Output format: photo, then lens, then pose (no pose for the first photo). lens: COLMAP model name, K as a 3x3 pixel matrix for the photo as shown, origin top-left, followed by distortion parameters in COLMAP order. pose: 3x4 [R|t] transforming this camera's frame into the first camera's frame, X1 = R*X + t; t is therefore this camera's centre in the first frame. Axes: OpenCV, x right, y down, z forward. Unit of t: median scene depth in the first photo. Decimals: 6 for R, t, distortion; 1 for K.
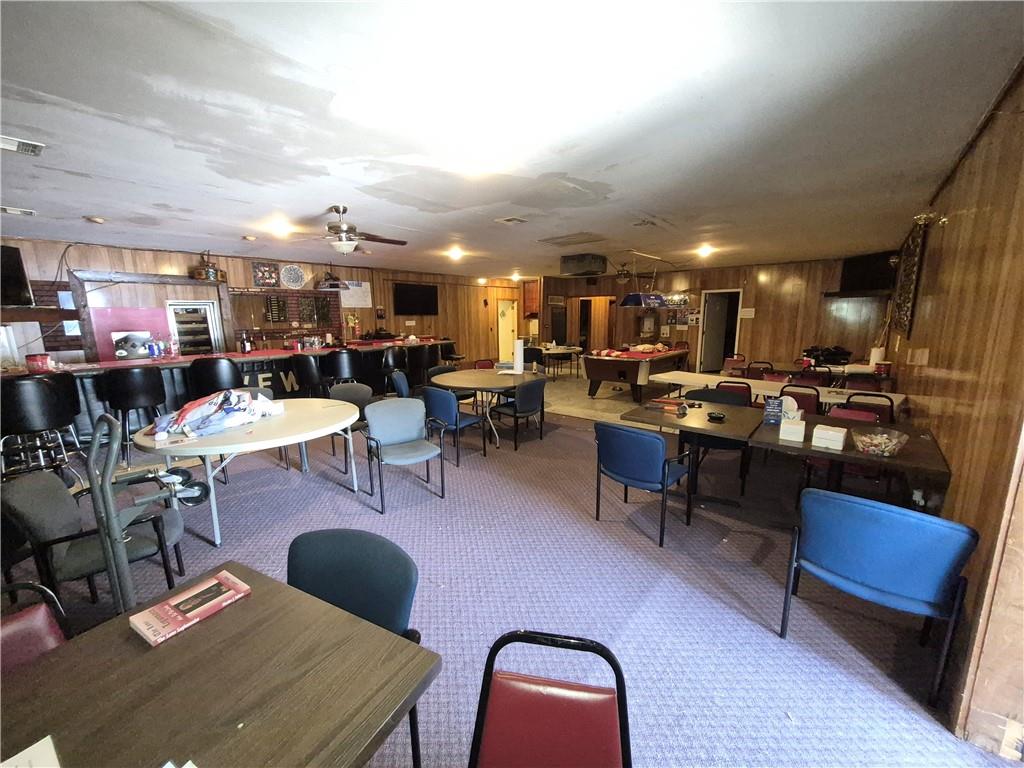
lens RADIAL K [[403.0, 0, 513.0], [0, 403.0, 384.0], [0, 0, 1]] dist [0.002790, -0.000343]
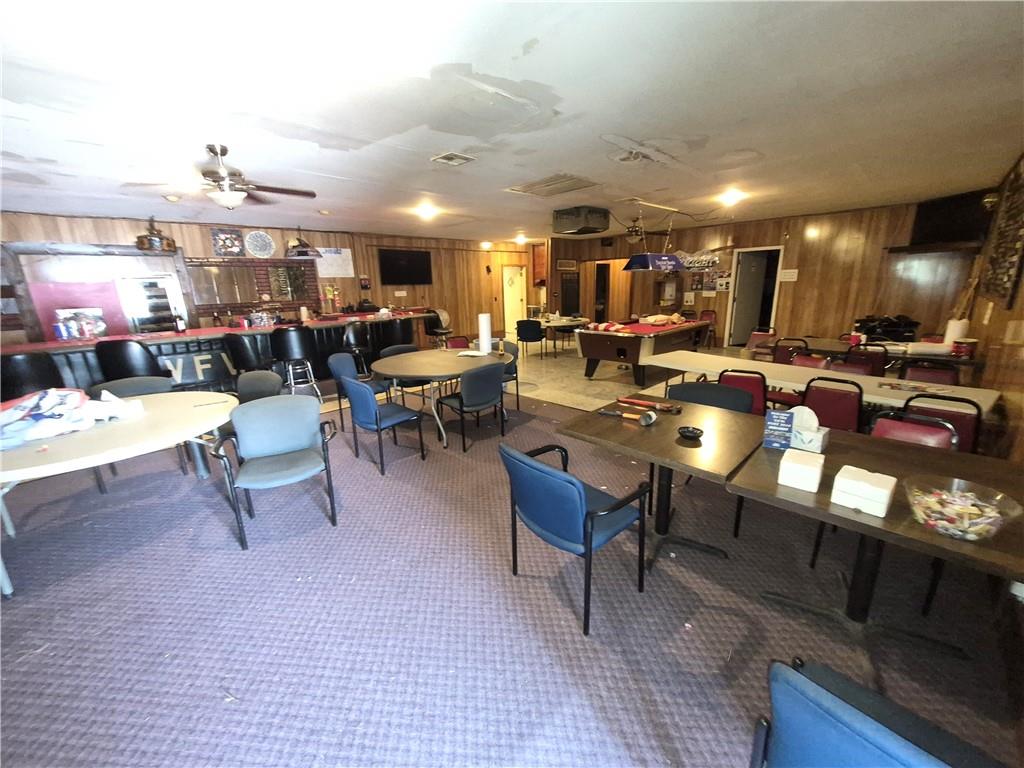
lens RADIAL K [[403.0, 0, 511.7], [0, 403.0, 385.3], [0, 0, 1]] dist [0.002790, -0.000343]
pose [[0.996124, 0.004444, -0.087844, 0.113117], [0.002669, 0.996736, 0.080684, -0.023372], [0.087916, -0.080605, 0.992861, 0.133931]]
